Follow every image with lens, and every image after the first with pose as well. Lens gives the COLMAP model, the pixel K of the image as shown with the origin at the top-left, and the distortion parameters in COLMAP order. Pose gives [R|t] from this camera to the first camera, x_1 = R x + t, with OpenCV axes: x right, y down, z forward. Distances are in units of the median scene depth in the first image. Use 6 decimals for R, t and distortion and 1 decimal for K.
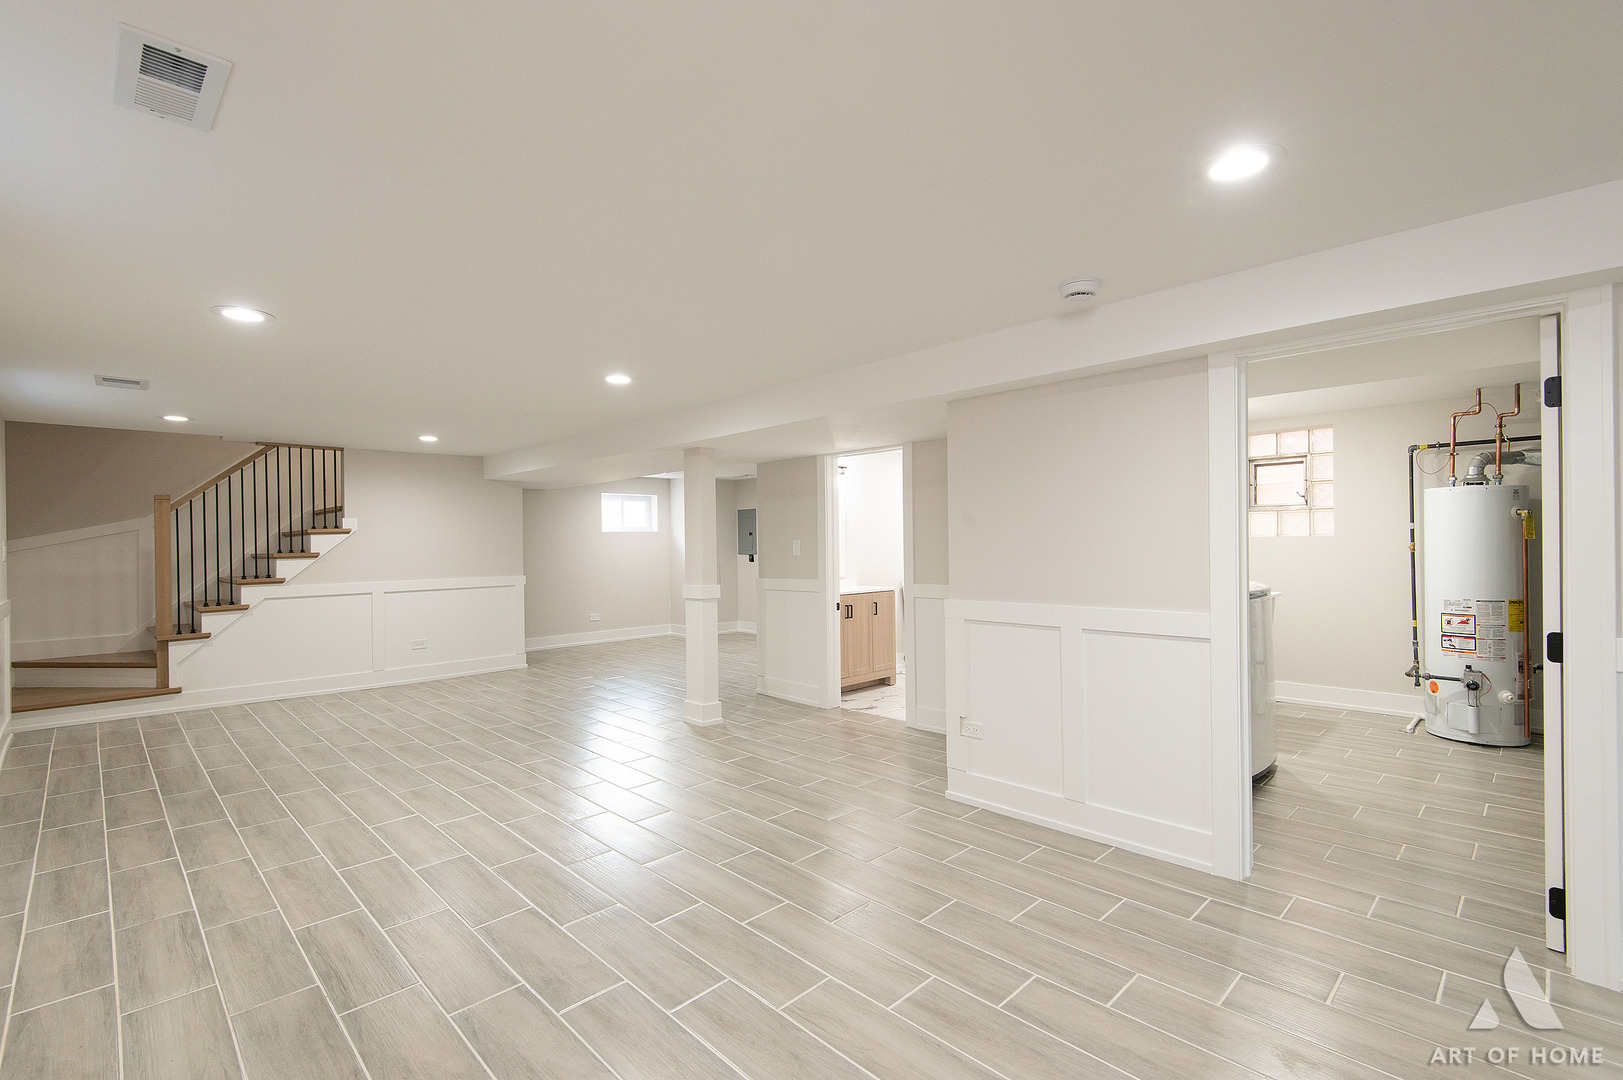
lens RADIAL K [[734.4, 0, 798.1], [0, 734.4, 540.2], [0, 0, 1]] dist [0.018479, -0.008473]
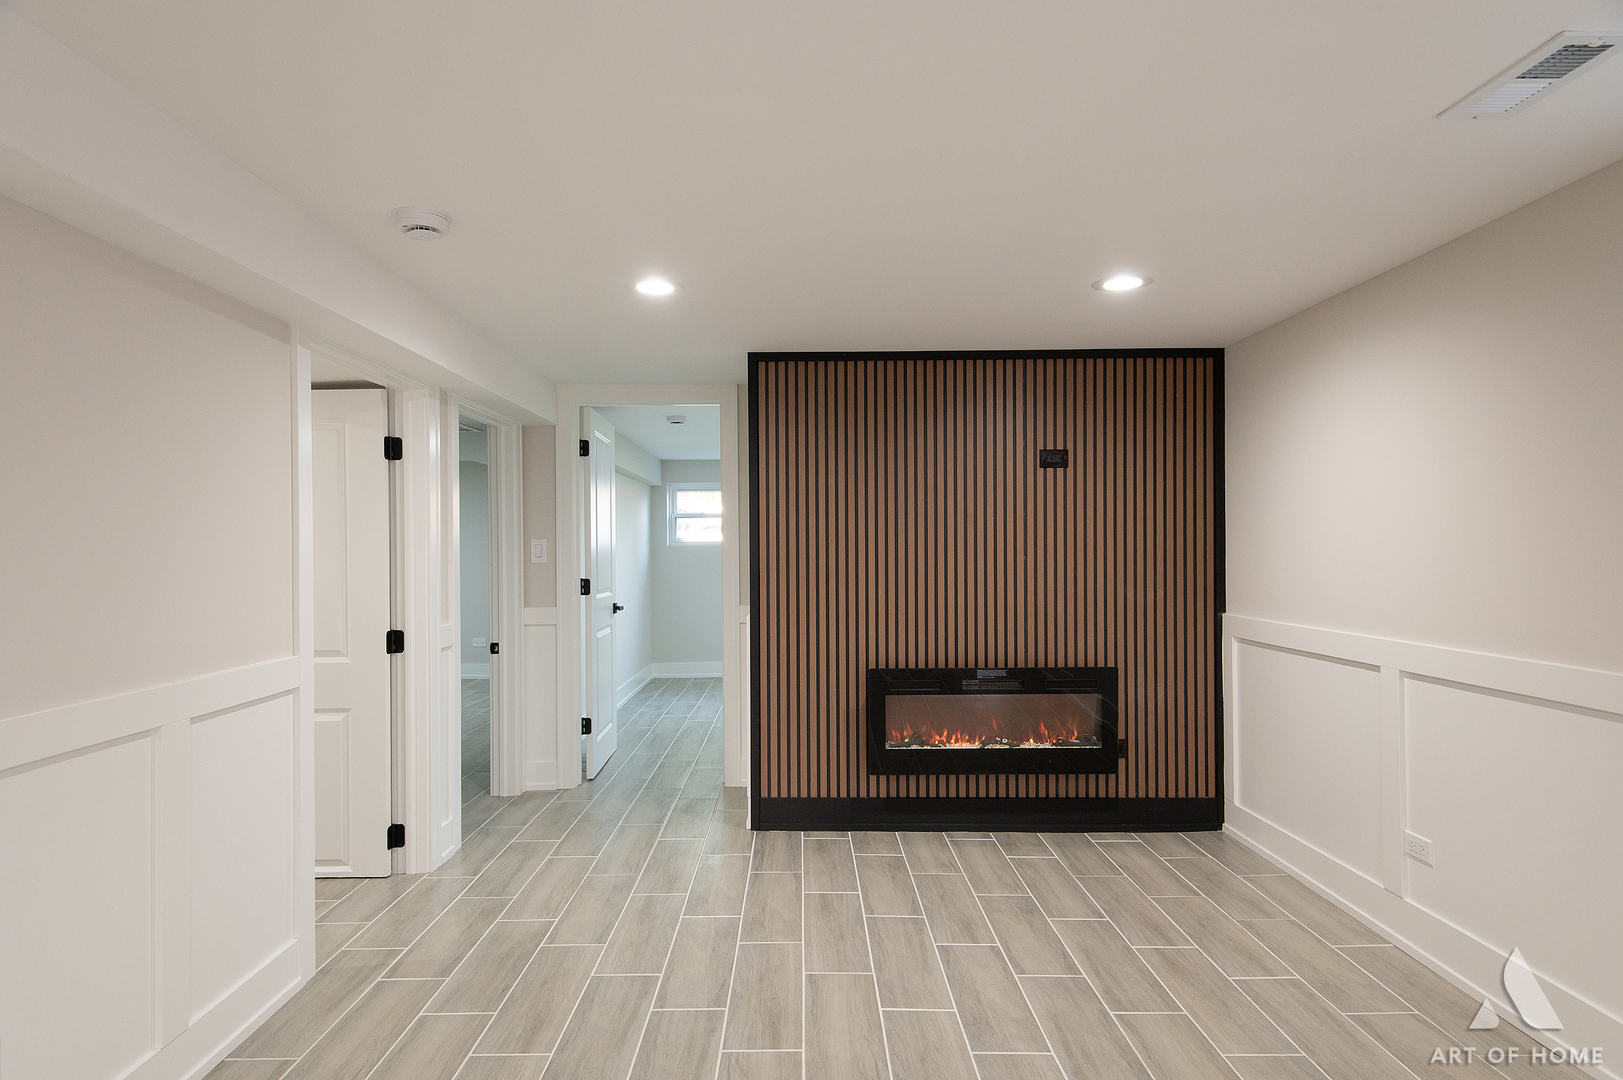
lens RADIAL K [[929.1, 0, 813.7], [0, 929.1, 542.7], [0, 0, 1]] dist [0.020877, -0.004020]
pose [[-0.720911, 0.019240, 0.692760, -0.557686], [0.013697, 0.999815, -0.013513, 0.003173], [-0.692892, -0.000253, -0.721041, 1.419627]]
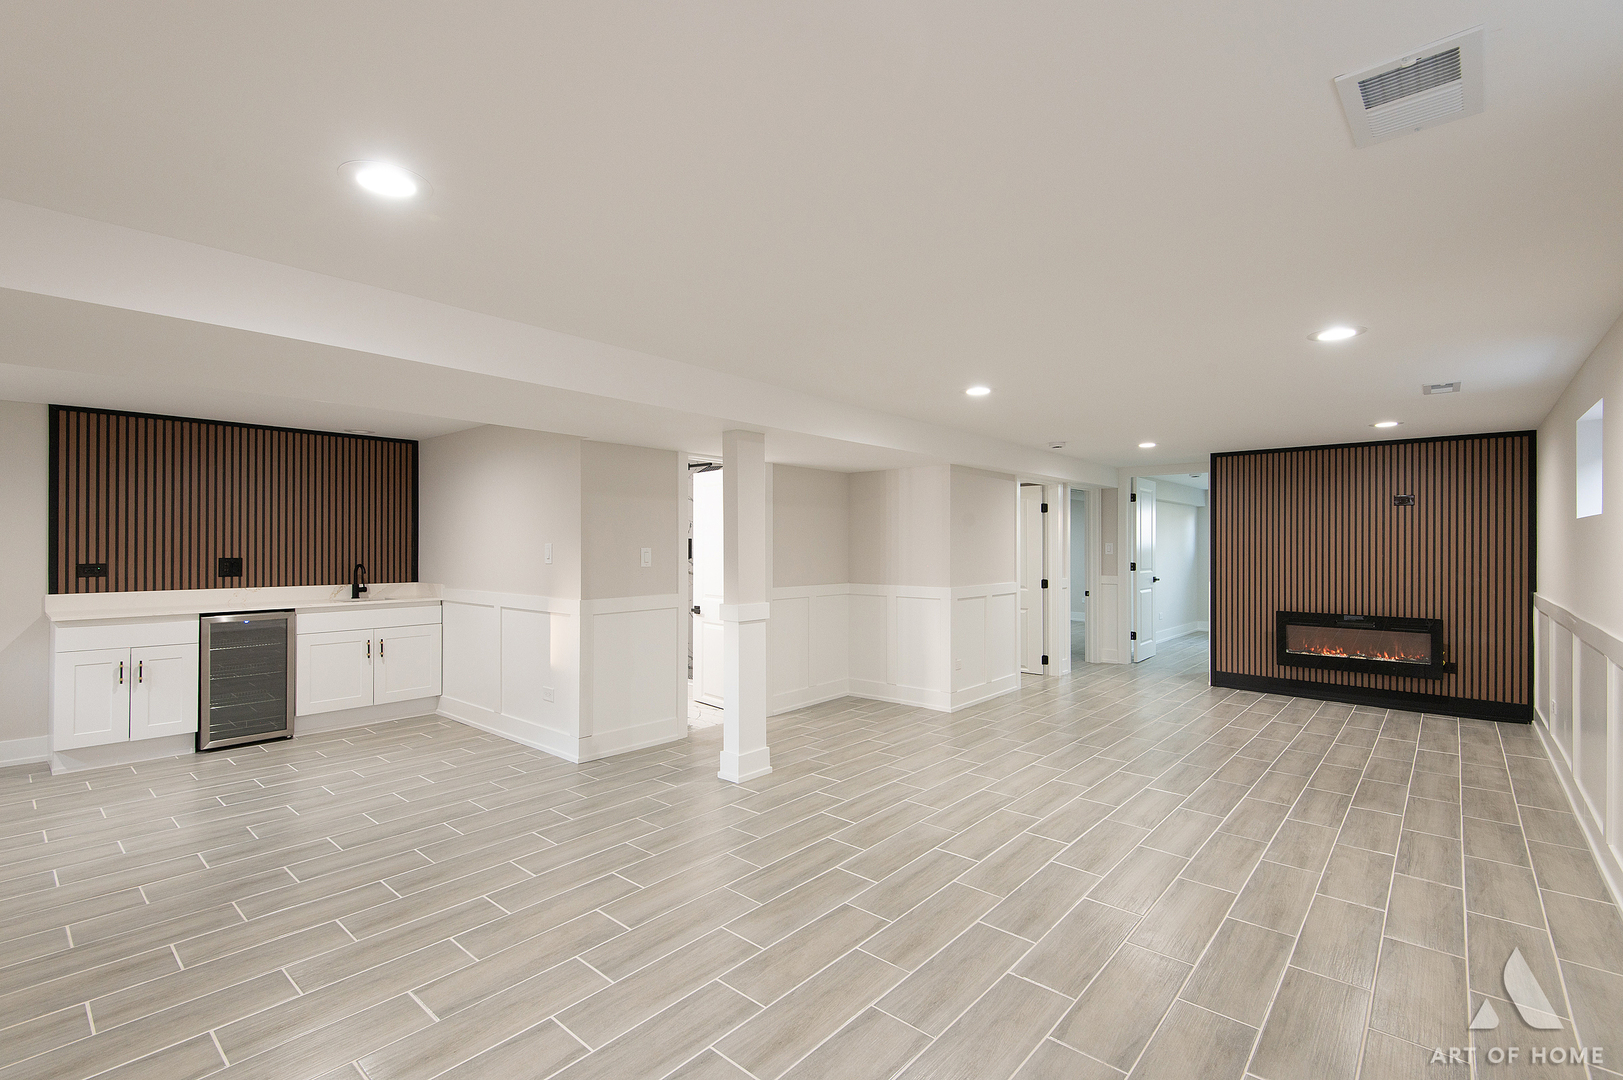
lens RADIAL K [[734.4, 0, 804.9], [0, 734.4, 543.9], [0, 0, 1]] dist [0.018479, -0.008473]
pose [[-0.083767, 0.011274, 0.996422, -1.887685], [-0.002384, 0.999931, -0.011514, 0.005450], [-0.996482, -0.003340, -0.083735, 2.007091]]
